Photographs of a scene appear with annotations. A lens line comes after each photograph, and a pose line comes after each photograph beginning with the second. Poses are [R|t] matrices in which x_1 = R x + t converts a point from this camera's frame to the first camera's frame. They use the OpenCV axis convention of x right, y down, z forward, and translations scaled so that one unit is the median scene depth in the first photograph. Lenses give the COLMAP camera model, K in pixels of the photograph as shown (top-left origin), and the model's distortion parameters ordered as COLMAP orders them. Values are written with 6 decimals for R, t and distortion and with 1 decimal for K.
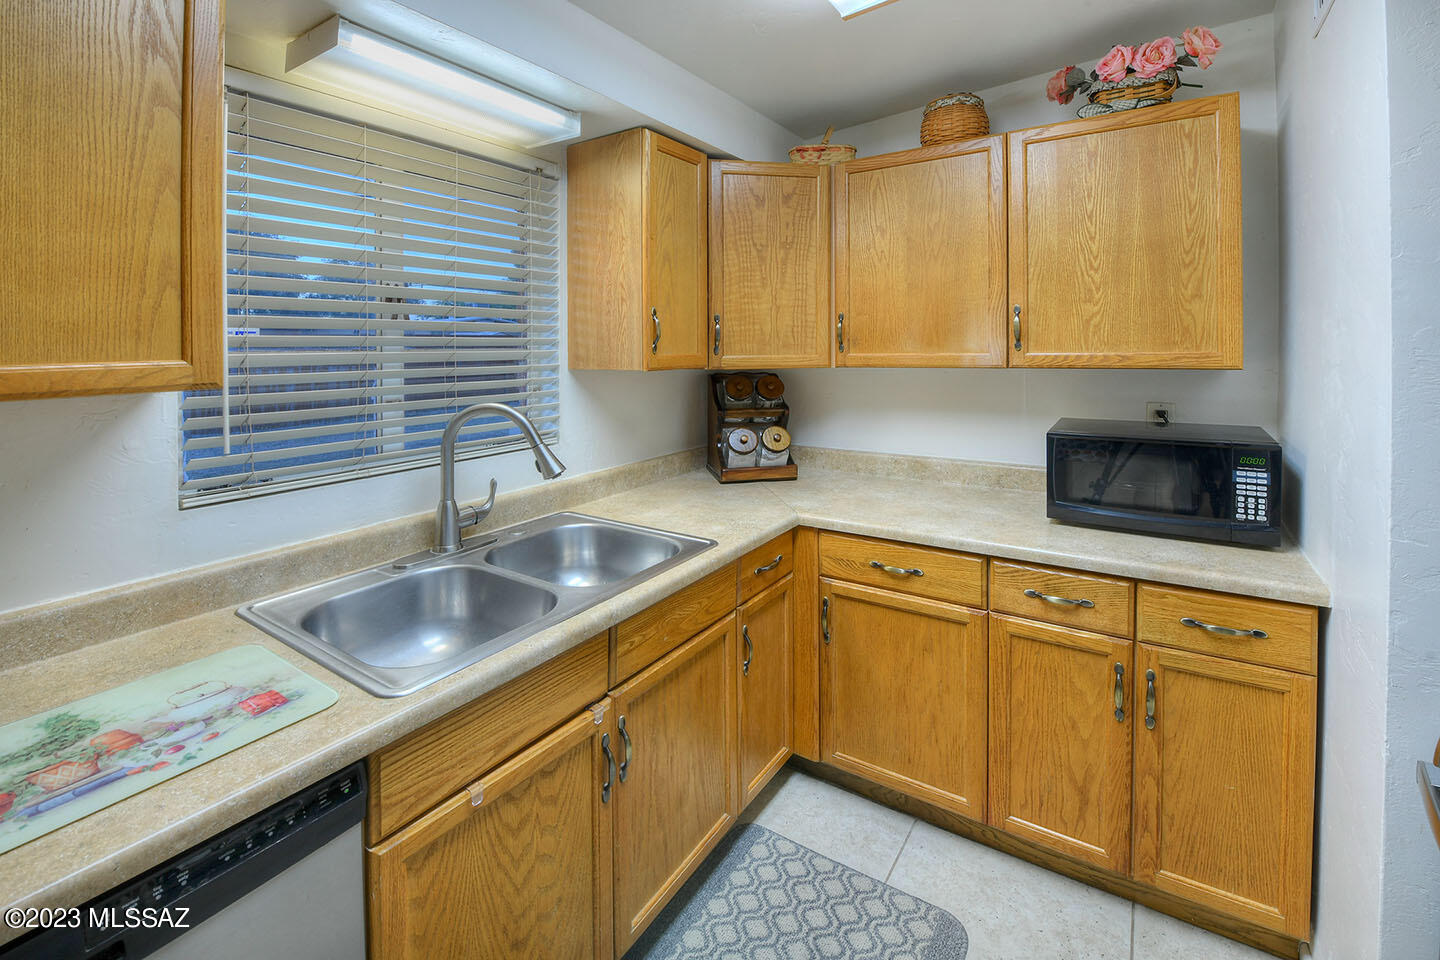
lens RADIAL K [[649.4, 0, 686.5], [0, 649.4, 361.6], [0, 0, 1]] dist [-0.018481, -0.000655]
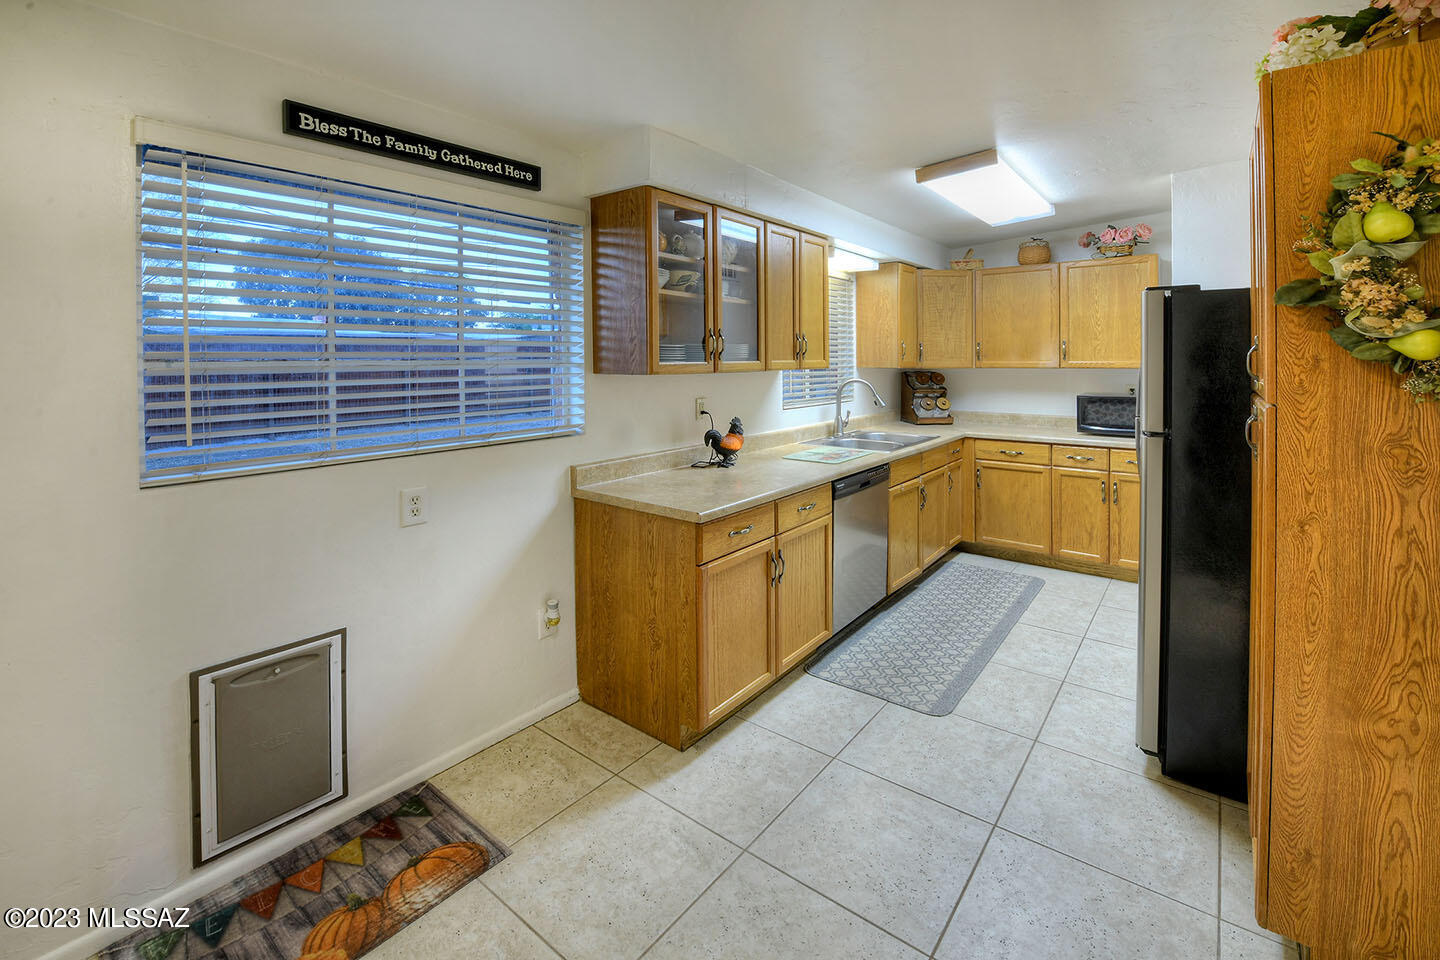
lens RADIAL K [[649.4, 0, 704.2], [0, 649.4, 359.9], [0, 0, 1]] dist [-0.018481, -0.000655]
pose [[0.998892, 0.008222, -0.046348, -0.659184], [-0.009107, 0.999780, -0.018906, 0.036112], [0.046182, 0.019308, 0.998746, -1.351380]]
